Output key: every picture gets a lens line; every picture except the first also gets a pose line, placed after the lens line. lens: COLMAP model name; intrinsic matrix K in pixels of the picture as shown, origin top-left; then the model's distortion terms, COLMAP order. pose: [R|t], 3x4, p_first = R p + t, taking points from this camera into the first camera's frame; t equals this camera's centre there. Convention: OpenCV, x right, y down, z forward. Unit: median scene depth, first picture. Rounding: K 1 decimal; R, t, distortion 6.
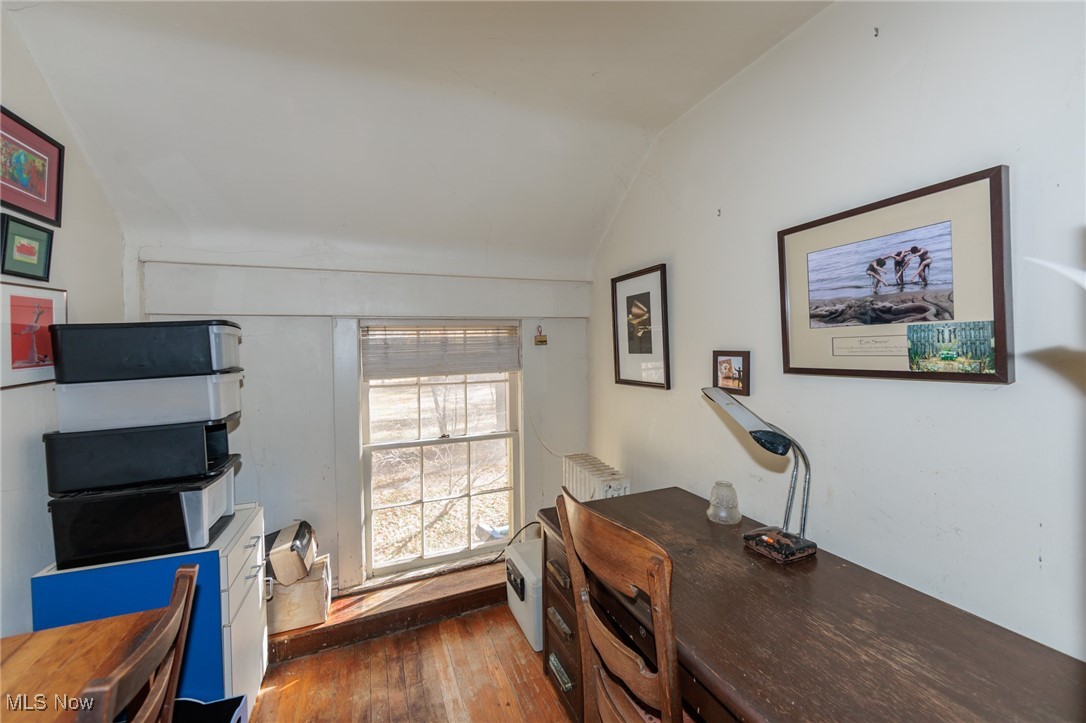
lens RADIAL K [[424.5, 0, 542.7], [0, 424.5, 353.3], [0, 0, 1]] dist [-0.004738, 0.000510]
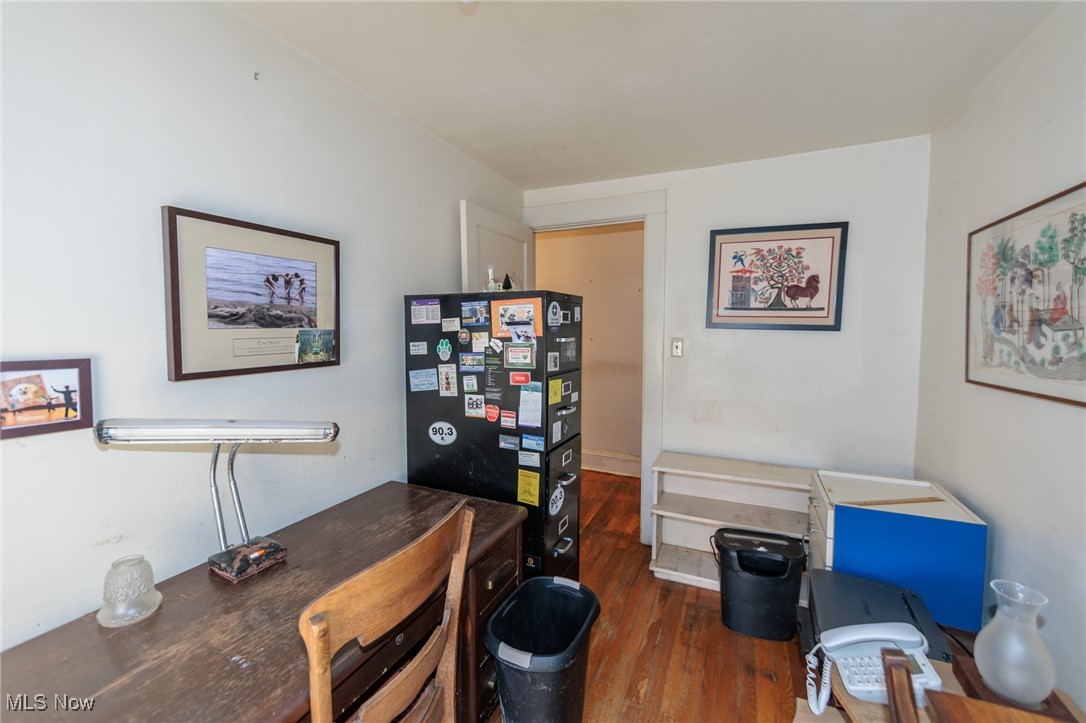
lens RADIAL K [[424.5, 0, 544.1], [0, 424.5, 354.9], [0, 0, 1]] dist [-0.004738, 0.000510]
pose [[-0.679648, -0.027442, 0.733025, -0.628672], [0.021021, 0.998161, 0.056857, -0.044568], [-0.733237, 0.054052, -0.677821, 1.254389]]
